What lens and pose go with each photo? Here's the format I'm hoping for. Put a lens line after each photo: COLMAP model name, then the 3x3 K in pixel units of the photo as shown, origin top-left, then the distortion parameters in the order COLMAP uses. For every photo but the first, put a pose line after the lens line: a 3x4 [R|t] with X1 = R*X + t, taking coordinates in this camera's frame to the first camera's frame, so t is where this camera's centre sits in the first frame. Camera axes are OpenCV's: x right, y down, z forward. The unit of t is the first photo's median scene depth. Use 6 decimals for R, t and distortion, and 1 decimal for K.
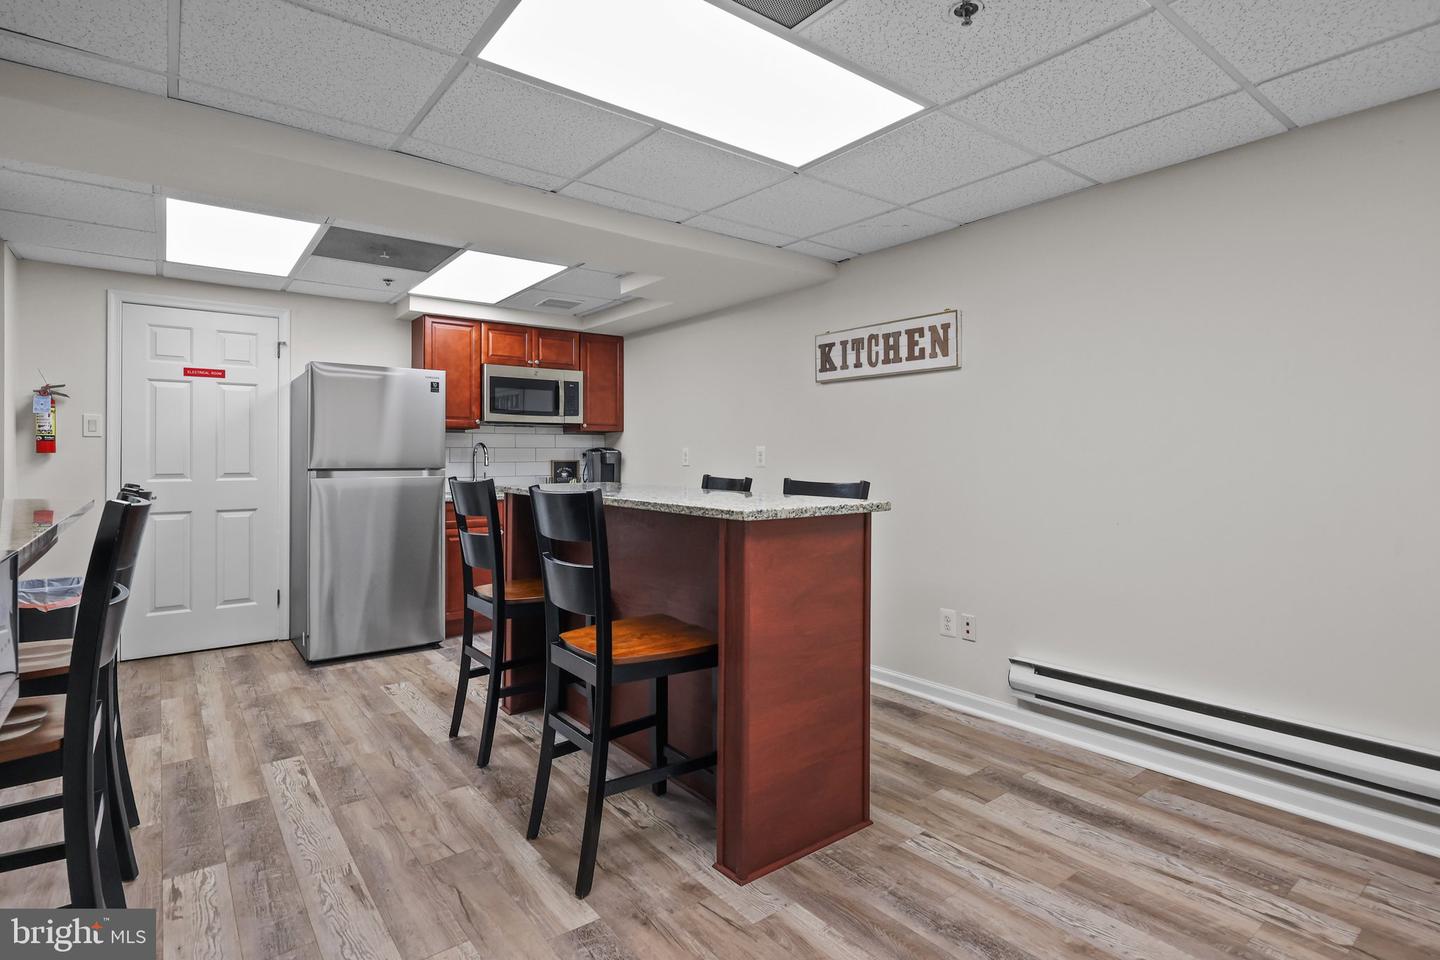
lens RADIAL K [[730.9, 0, 732.3], [0, 730.9, 449.6], [0, 0, 1]] dist [0.001231, -0.001332]
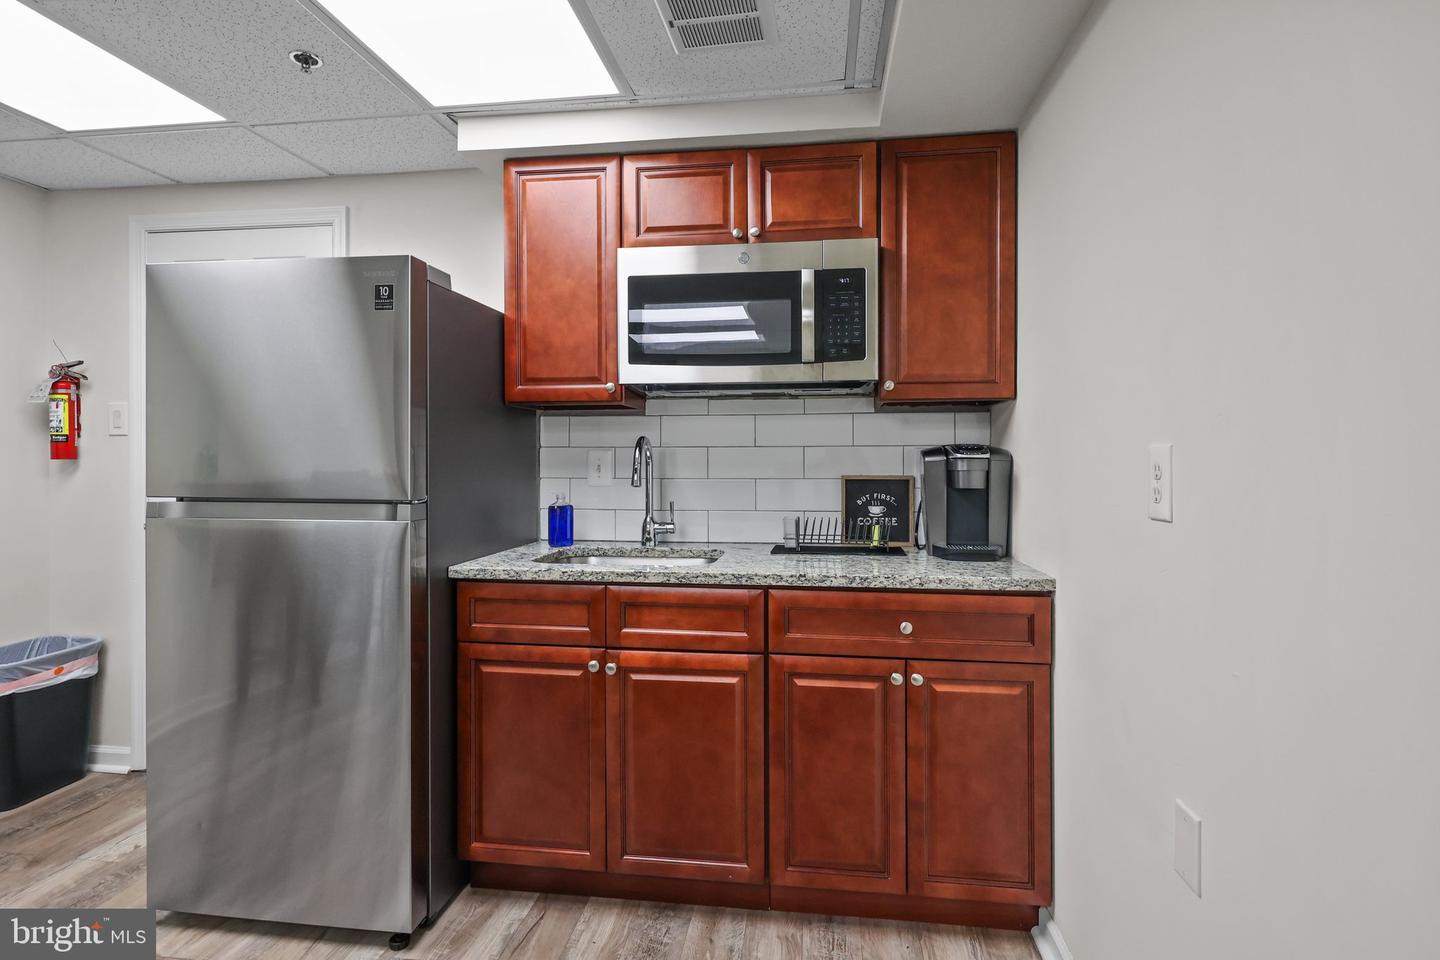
lens RADIAL K [[730.9, 0, 725.9], [0, 730.9, 453.0], [0, 0, 1]] dist [0.001231, -0.001332]
pose [[0.701355, 0.000677, -0.712812, 0.007572], [0.007303, 0.999940, 0.008135, -0.003732], [0.712775, -0.010911, 0.701308, 1.036698]]
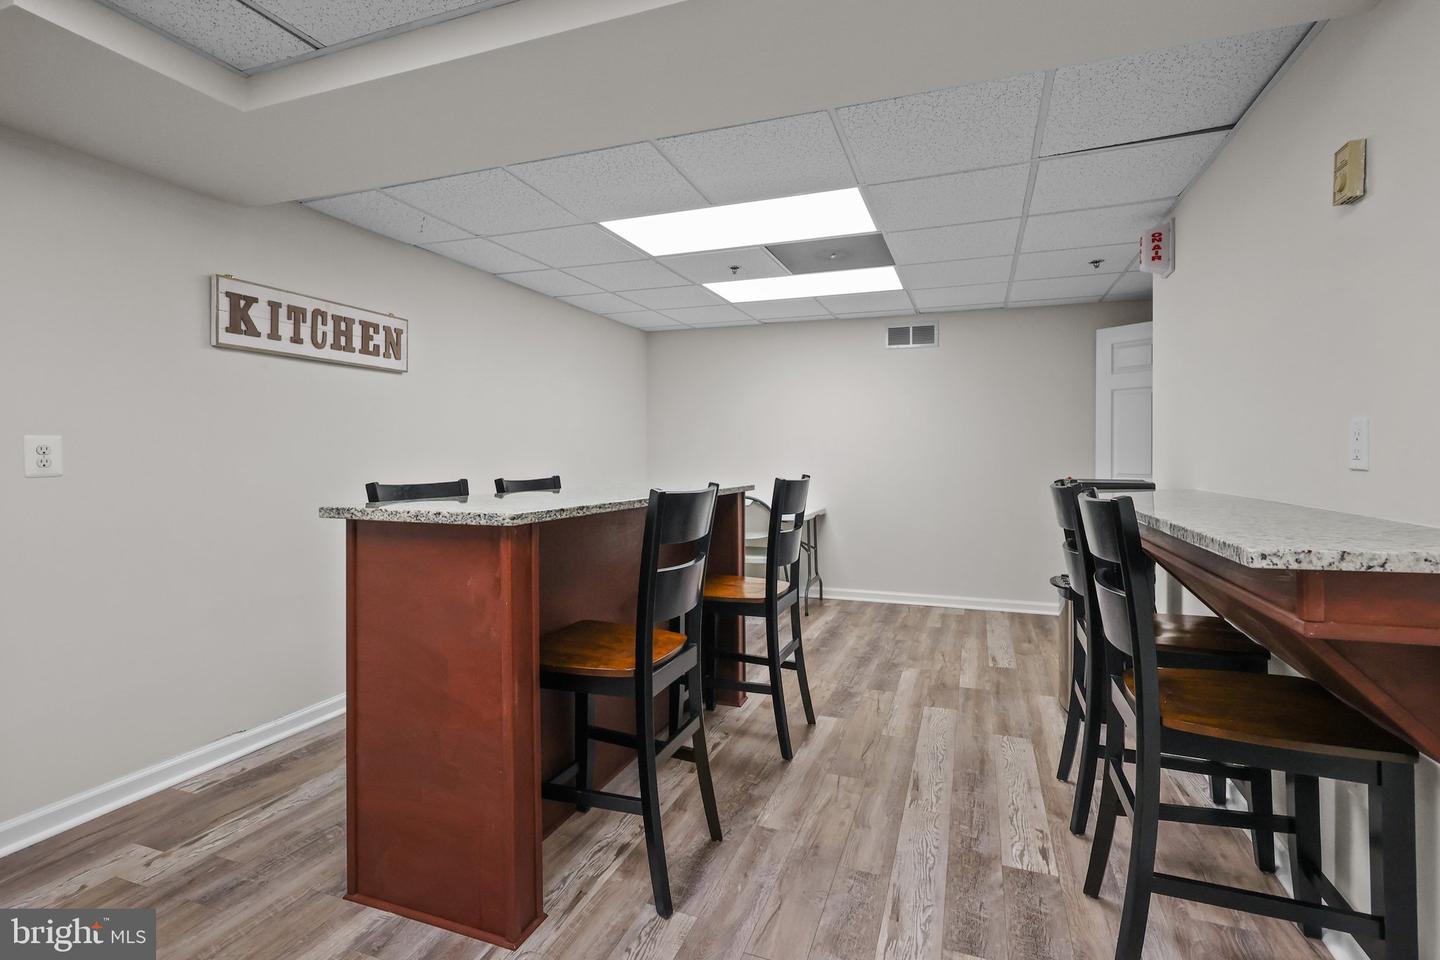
lens RADIAL K [[671.1, 0, 723.8], [0, 671.1, 458.4], [0, 0, 1]] dist [-0.005744, -0.000715]
pose [[-0.521948, -0.004799, 0.852964, -0.729726], [-0.007124, 0.999974, 0.001266, 0.009126], [-0.852947, -0.005416, -0.521969, 1.036354]]
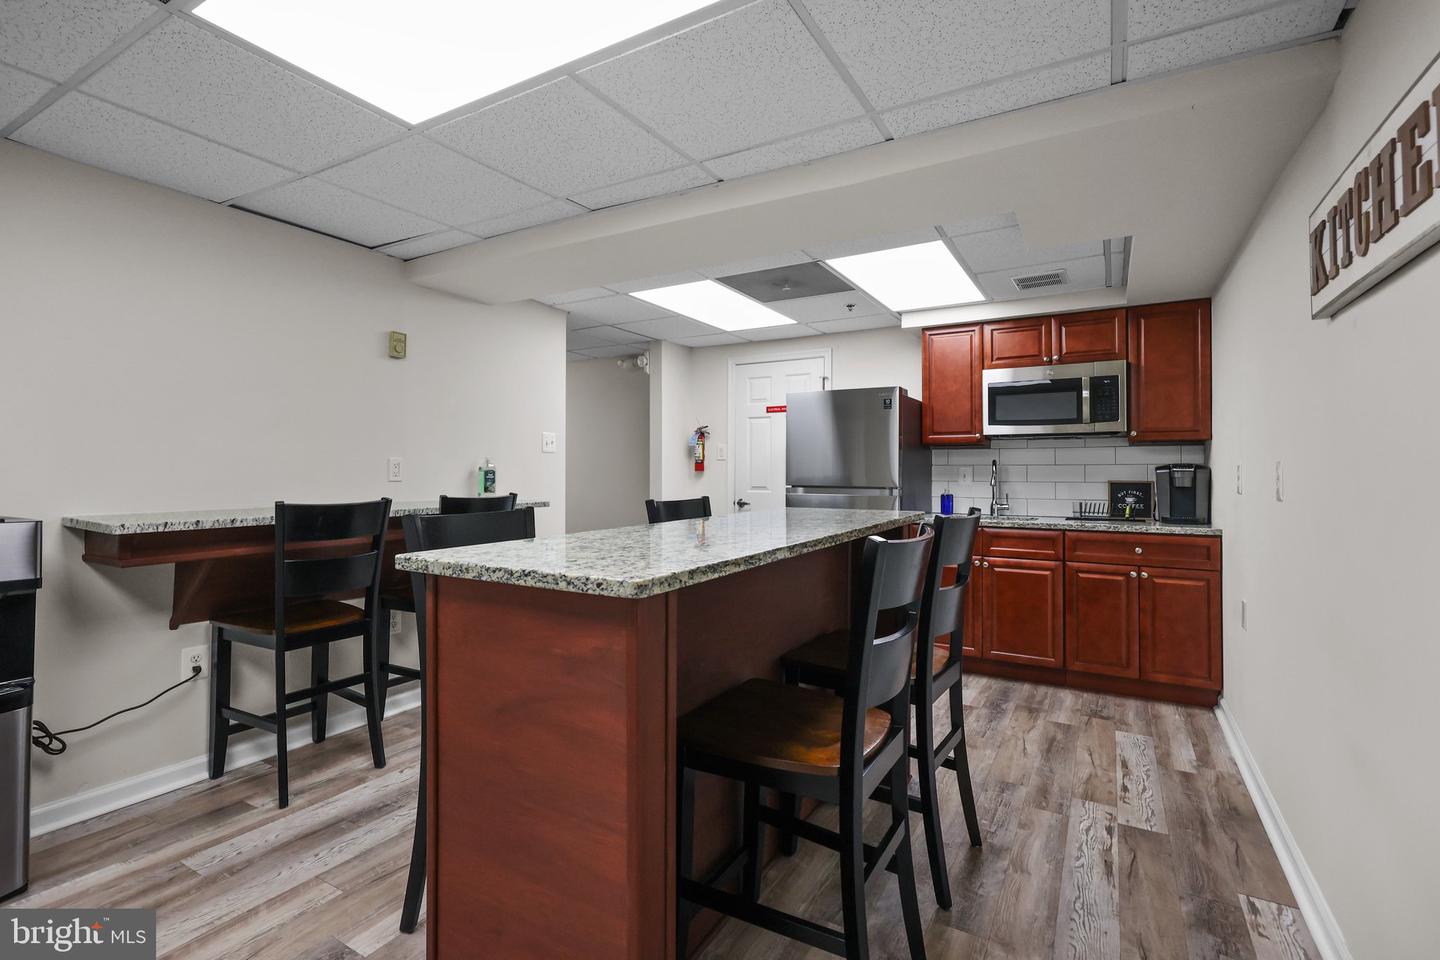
lens RADIAL K [[671.1, 0, 711.7], [0, 671.1, 461.5], [0, 0, 1]] dist [-0.005744, -0.000715]
pose [[0.355428, -0.011591, -0.934632, 0.413986], [0.006221, 0.999930, -0.010035, -0.001846], [0.934683, -0.002247, 0.355475, 0.565576]]
